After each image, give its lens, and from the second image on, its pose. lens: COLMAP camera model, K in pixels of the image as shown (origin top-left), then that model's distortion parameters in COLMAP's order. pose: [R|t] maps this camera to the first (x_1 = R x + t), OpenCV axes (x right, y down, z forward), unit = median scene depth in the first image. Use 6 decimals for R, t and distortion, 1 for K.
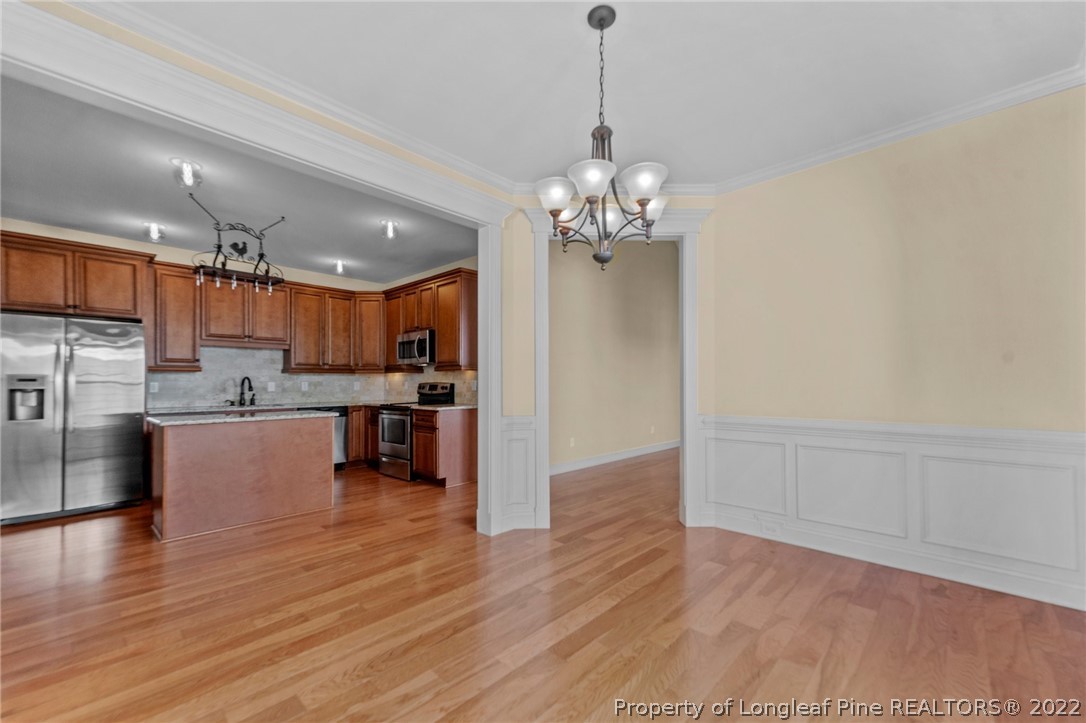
lens RADIAL K [[441.8, 0, 540.3], [0, 441.8, 376.7], [0, 0, 1]] dist [0.029931, -0.000367]
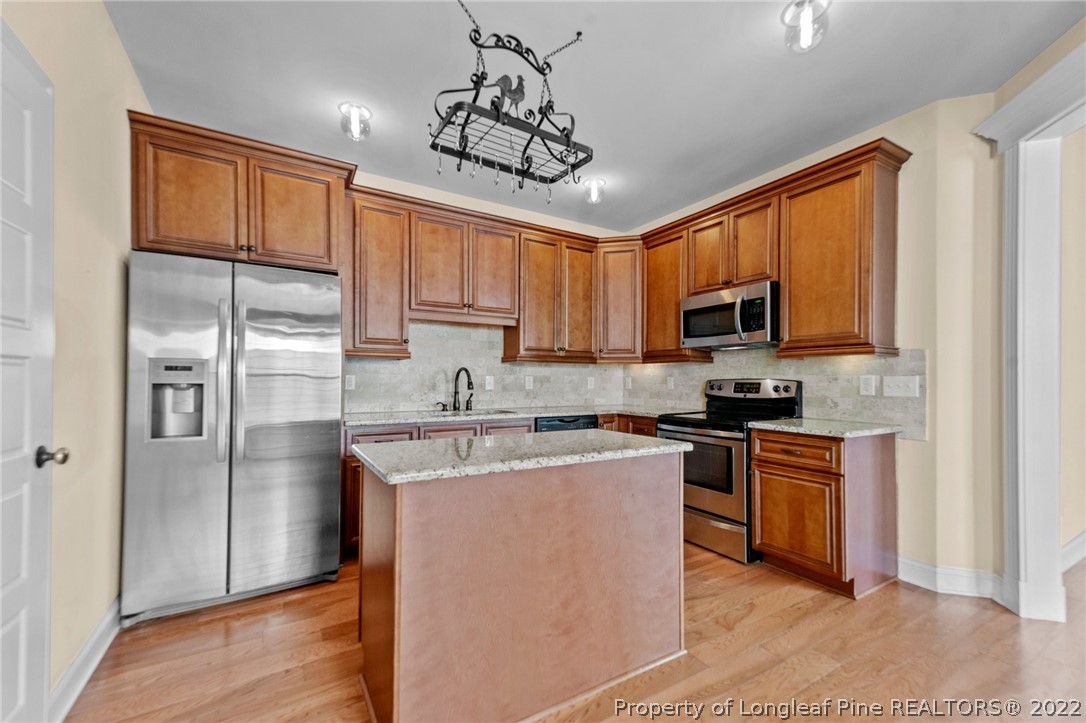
lens RADIAL K [[441.8, 0, 546.4], [0, 441.8, 375.5], [0, 0, 1]] dist [0.029931, -0.000367]
pose [[0.965692, 0.006020, -0.259622, -0.385650], [-0.004718, 0.999973, 0.005640, 0.007901], [0.259649, -0.004221, 0.965694, 0.419402]]
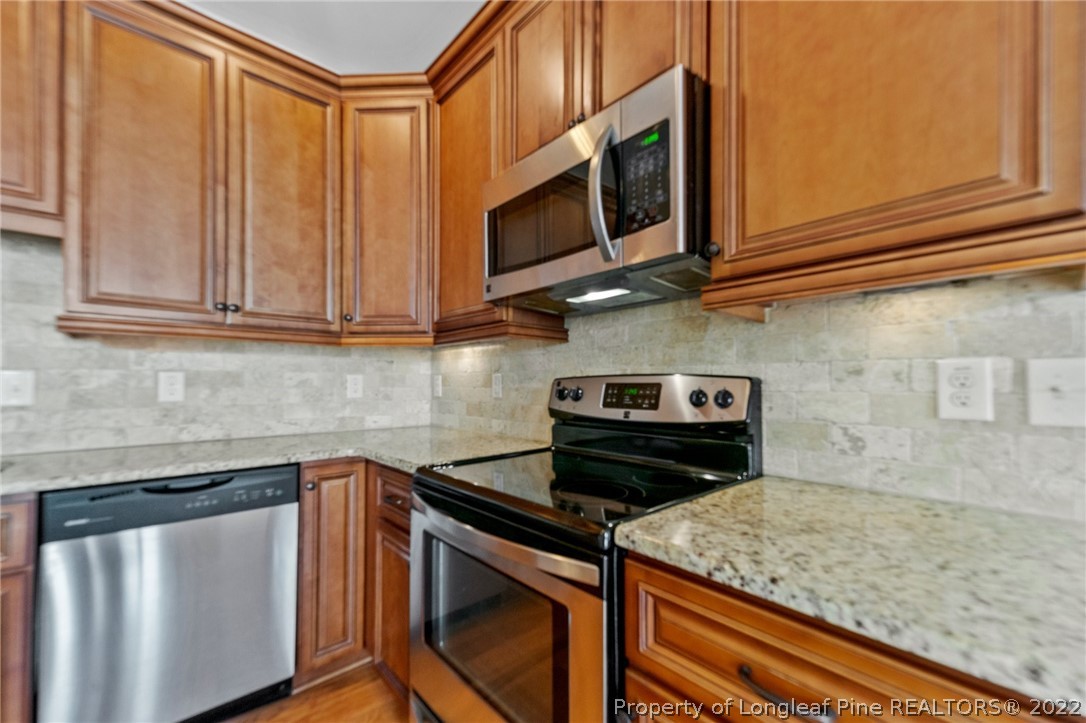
lens RADIAL K [[441.8, 0, 543.3], [0, 441.8, 373.6], [0, 0, 1]] dist [0.029931, -0.000367]
pose [[0.996376, 0.002630, -0.085017, -0.301750], [-0.003229, 0.999971, -0.006914, 0.016624], [0.084997, 0.007164, 0.996355, 0.847992]]
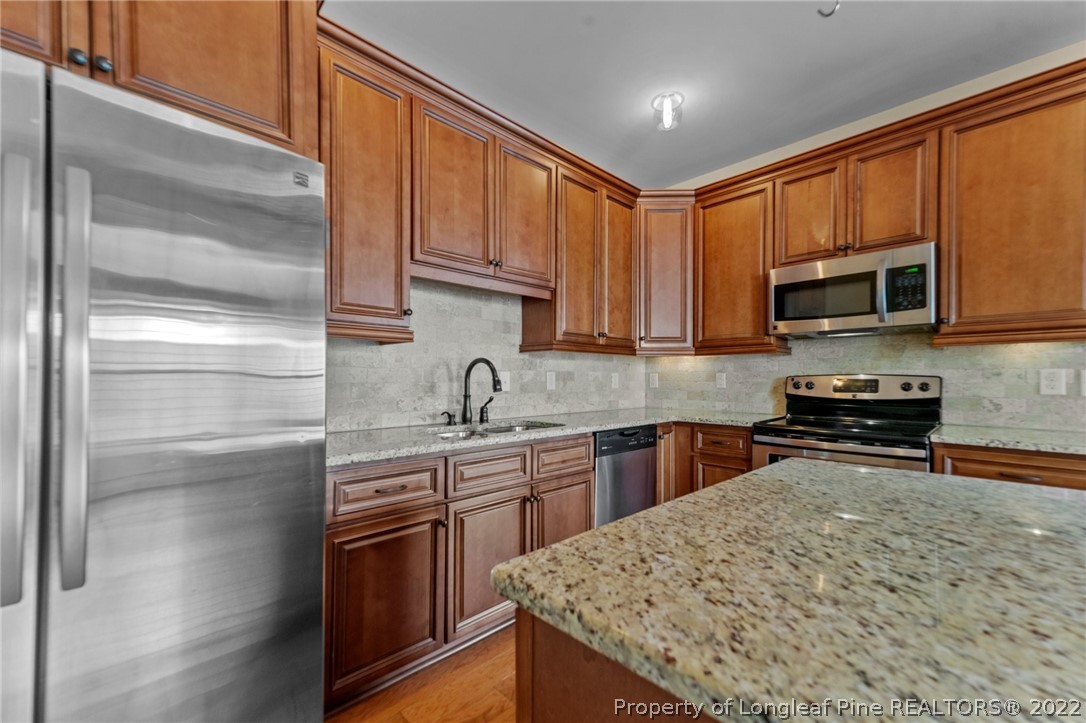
lens RADIAL K [[441.8, 0, 547.0], [0, 441.8, 372.7], [0, 0, 1]] dist [0.029931, -0.000367]
pose [[0.999507, 0.004491, -0.031058, -0.607377], [-0.004431, 0.999988, 0.002018, 0.013649], [0.031067, -0.001879, 0.999516, 0.599843]]
